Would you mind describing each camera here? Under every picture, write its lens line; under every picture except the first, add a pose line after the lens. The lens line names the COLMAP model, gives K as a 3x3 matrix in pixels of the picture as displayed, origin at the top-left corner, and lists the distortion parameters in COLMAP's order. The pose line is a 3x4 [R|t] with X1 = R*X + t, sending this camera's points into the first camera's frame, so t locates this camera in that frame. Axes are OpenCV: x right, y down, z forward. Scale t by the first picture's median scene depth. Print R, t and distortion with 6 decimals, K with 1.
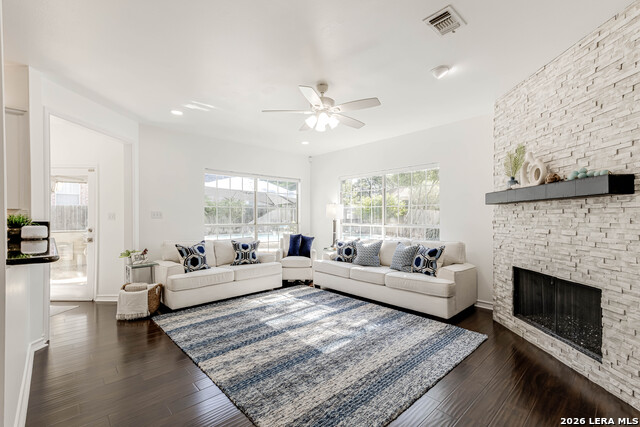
lens RADIAL K [[285.1, 0, 313.2], [0, 285.1, 215.3], [0, 0, 1]] dist [0.017735, -0.000472]
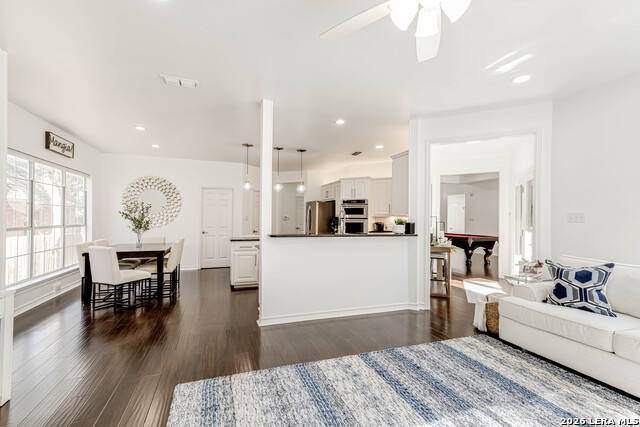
lens RADIAL K [[285.1, 0, 322.7], [0, 285.1, 218.7], [0, 0, 1]] dist [0.017735, -0.000472]
pose [[-0.383482, -0.000500, -0.923548, 0.470688], [-0.000940, 1.000000, -0.000151, 0.001892], [0.923548, 0.000810, -0.383482, 0.940885]]
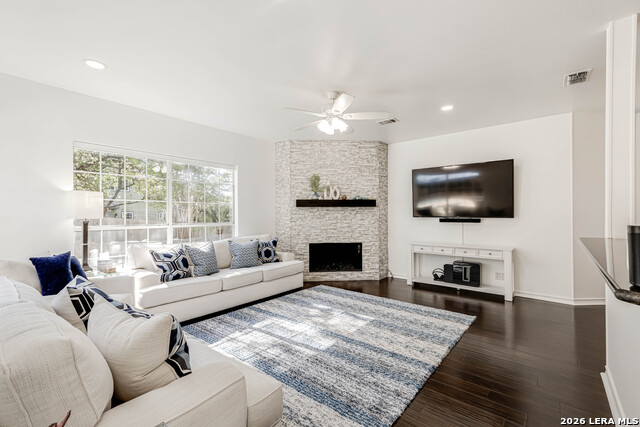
lens RADIAL K [[285.1, 0, 324.4], [0, 285.1, 211.7], [0, 0, 1]] dist [0.017735, -0.000472]
pose [[-0.152604, 0.008194, 0.988253, -0.950504], [-0.003637, 0.999954, -0.008852, 0.001007], [-0.988281, -0.004945, -0.152567, 1.106129]]
